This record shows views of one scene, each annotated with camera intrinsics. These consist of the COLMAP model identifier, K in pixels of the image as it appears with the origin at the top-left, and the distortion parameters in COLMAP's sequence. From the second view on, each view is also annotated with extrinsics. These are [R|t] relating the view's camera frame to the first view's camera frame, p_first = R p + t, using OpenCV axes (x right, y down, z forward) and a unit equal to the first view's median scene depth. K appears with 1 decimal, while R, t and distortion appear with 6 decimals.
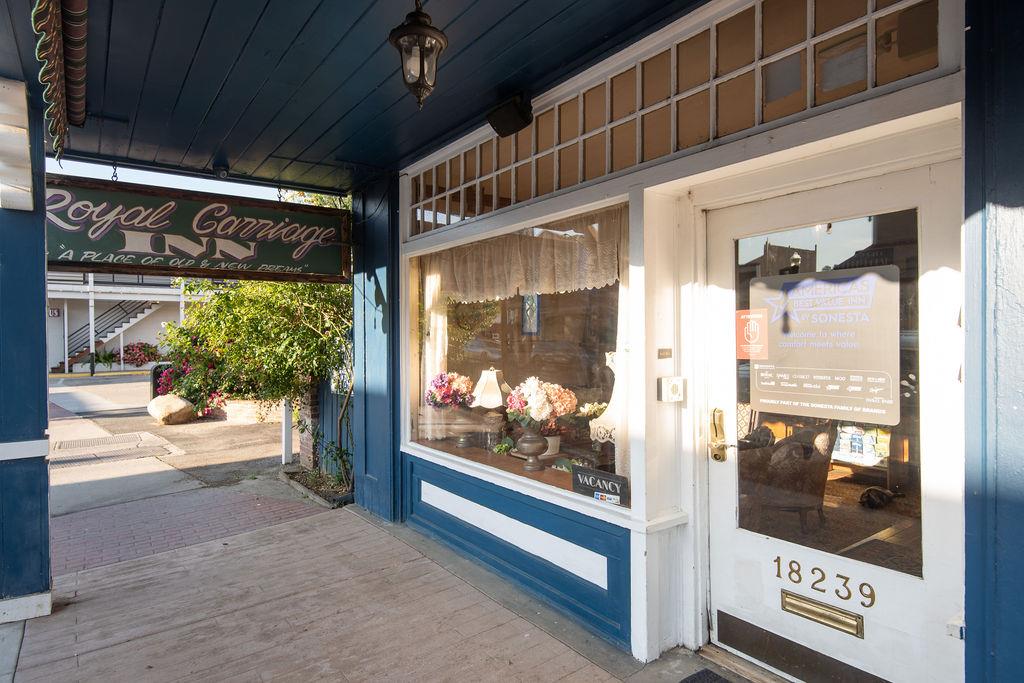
lens RADIAL K [[571.0, 0, 512.0], [0, 571.0, 341.5], [0, 0, 1]] dist [-0.003695, -0.000801]
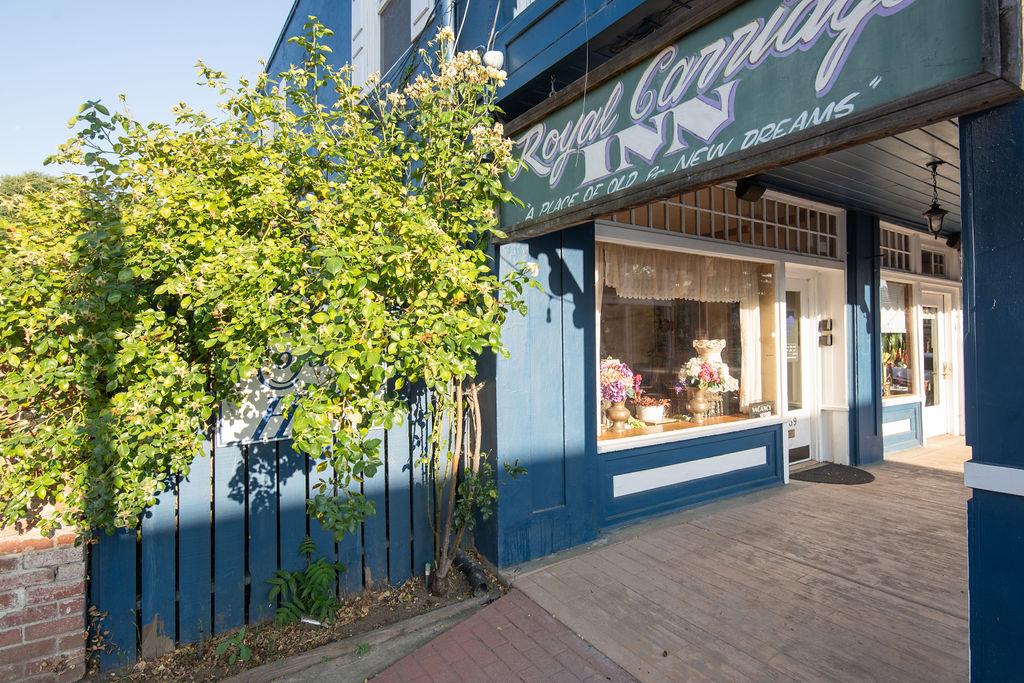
lens RADIAL K [[549.6, 0, 512.0], [0, 549.6, 341.5], [0, 0, 1]] dist [0.003515, 0.001072]
pose [[0.058299, -0.002467, 0.998296, -1.407672], [0.020981, 0.999779, 0.001245, 0.006379], [-0.998079, 0.020873, 0.058338, 1.415938]]
